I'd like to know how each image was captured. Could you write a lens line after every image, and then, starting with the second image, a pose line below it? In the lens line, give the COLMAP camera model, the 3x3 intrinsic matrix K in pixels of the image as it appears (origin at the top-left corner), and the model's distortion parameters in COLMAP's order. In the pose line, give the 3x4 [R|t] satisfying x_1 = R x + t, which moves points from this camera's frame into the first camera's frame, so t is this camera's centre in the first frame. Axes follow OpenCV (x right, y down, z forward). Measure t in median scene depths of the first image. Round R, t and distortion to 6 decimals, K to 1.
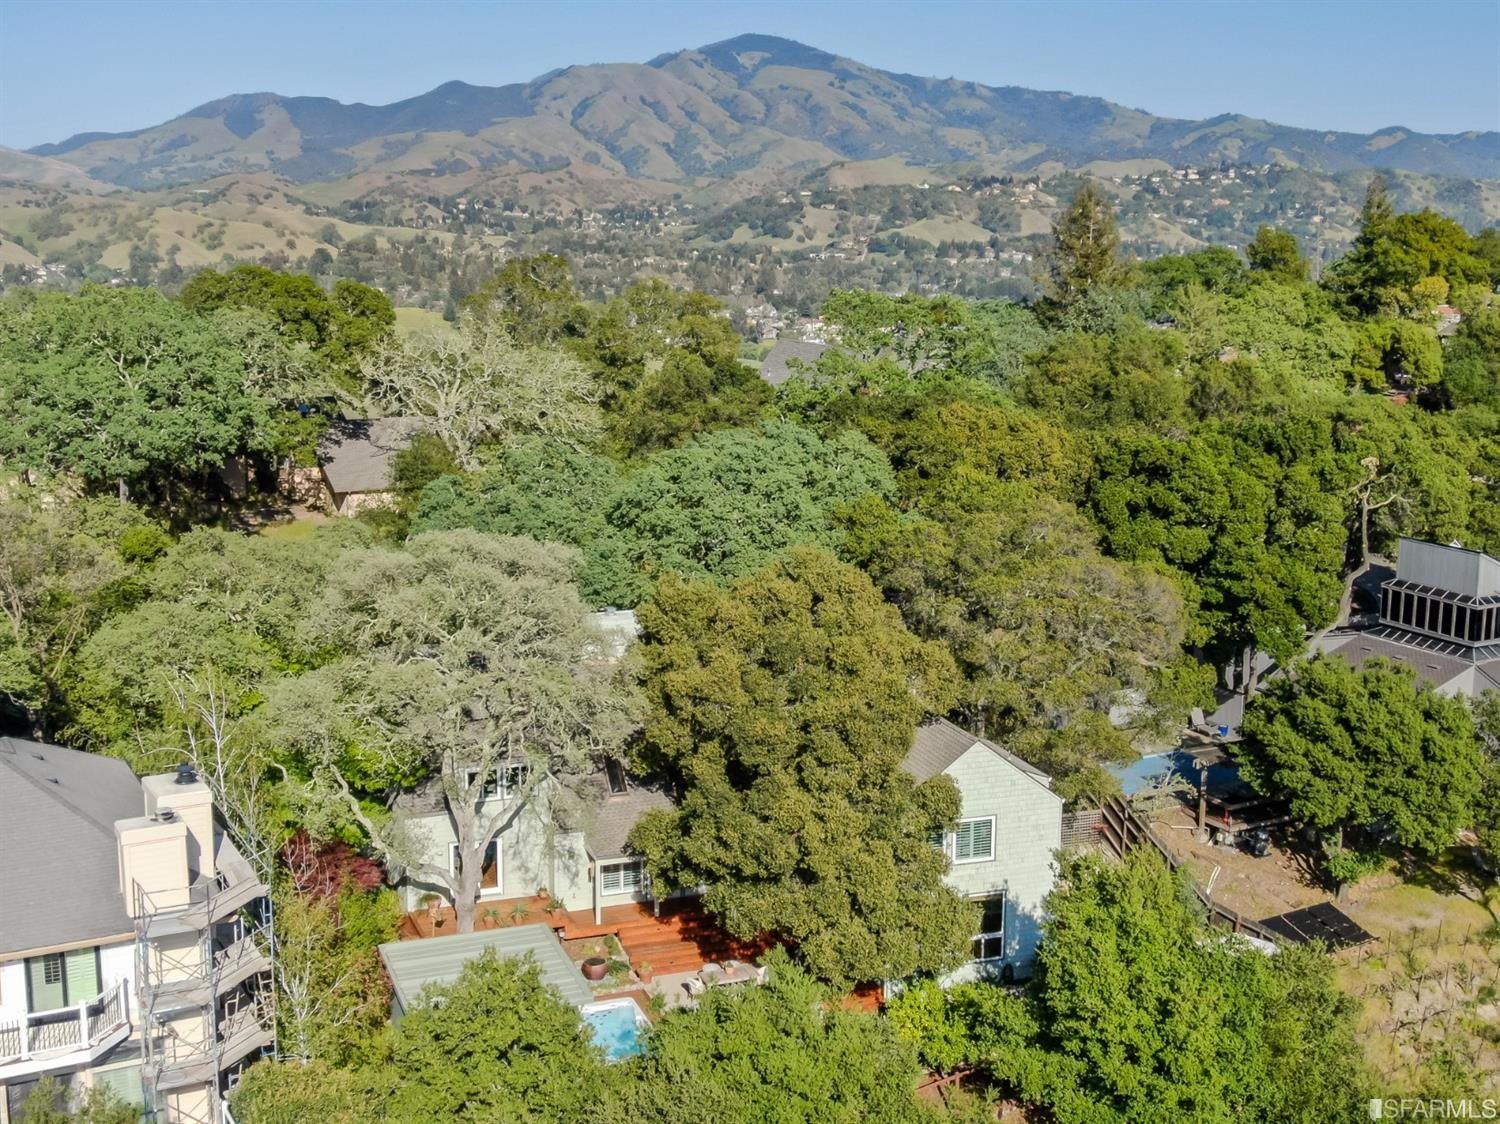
lens RADIAL K [[1877.9, 0, 750.0], [0, 1877.9, 562.0], [0, 0, 1]] dist [0.015074, 0.005227]
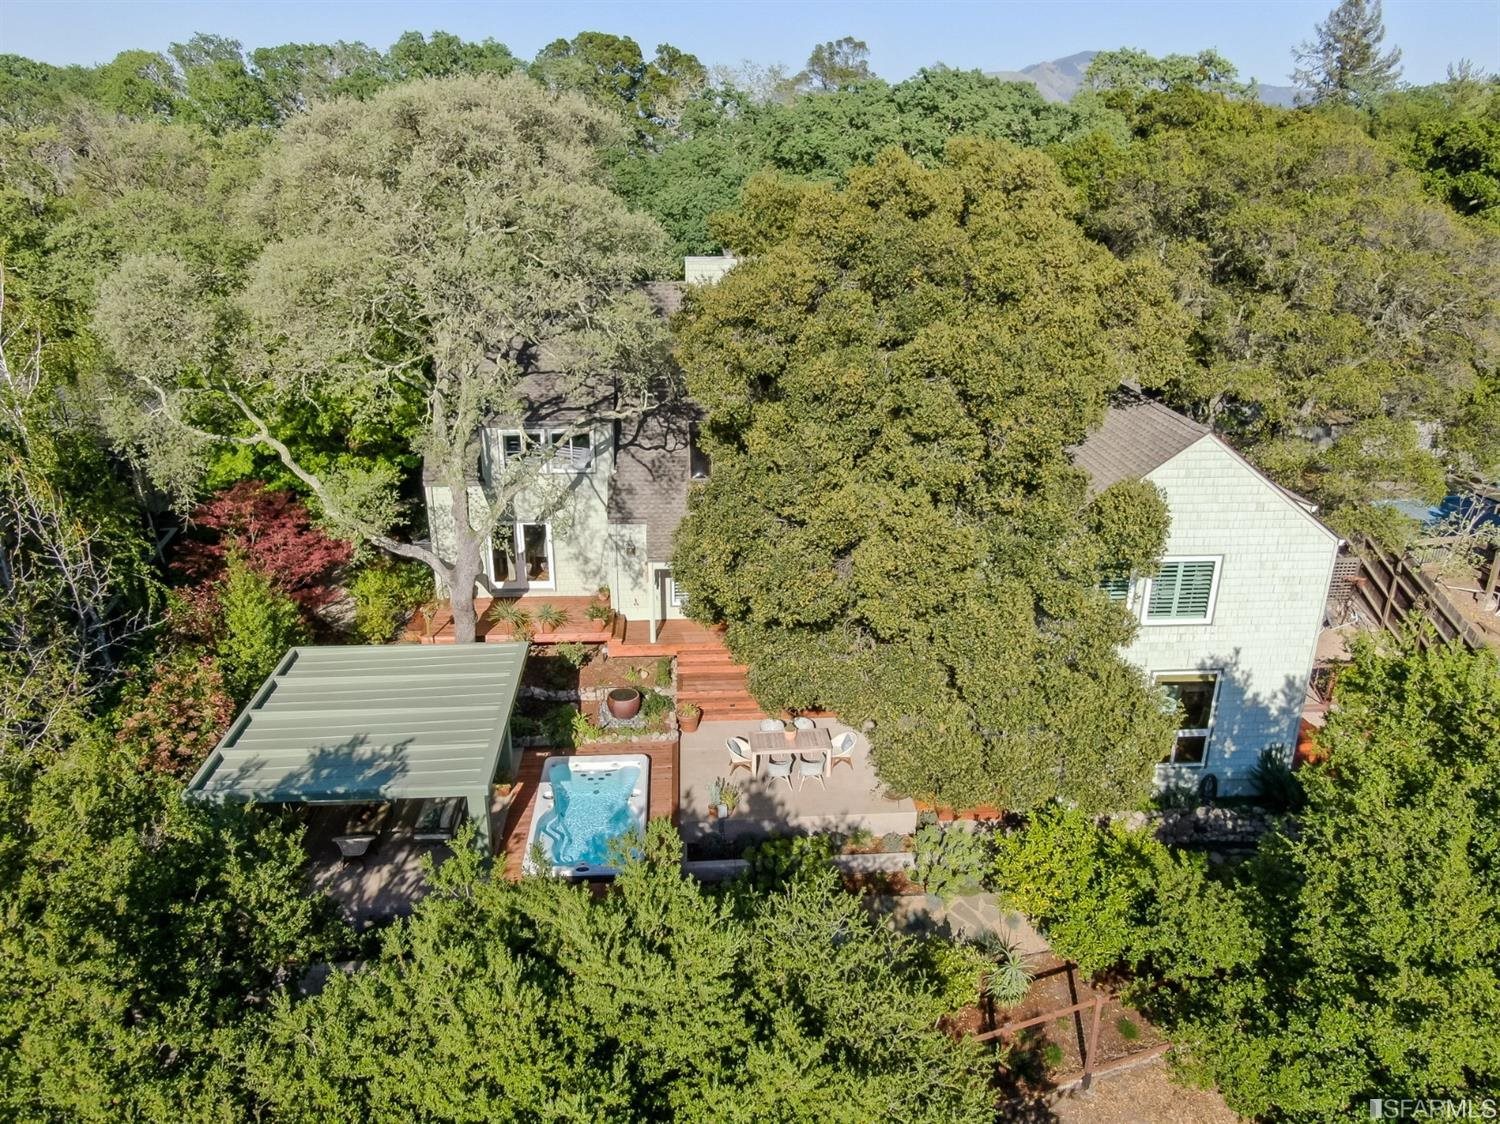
lens RADIAL K [[1175.5, 0, 750.0], [0, 1175.5, 562.0], [0, 0, 1]] dist [-0.004420, -0.002611]
pose [[0.968682, 0.099373, -0.227553, 0.067524], [-0.059231, 0.982446, 0.176894, 0.077620], [0.241137, -0.157876, 0.957564, 0.588989]]
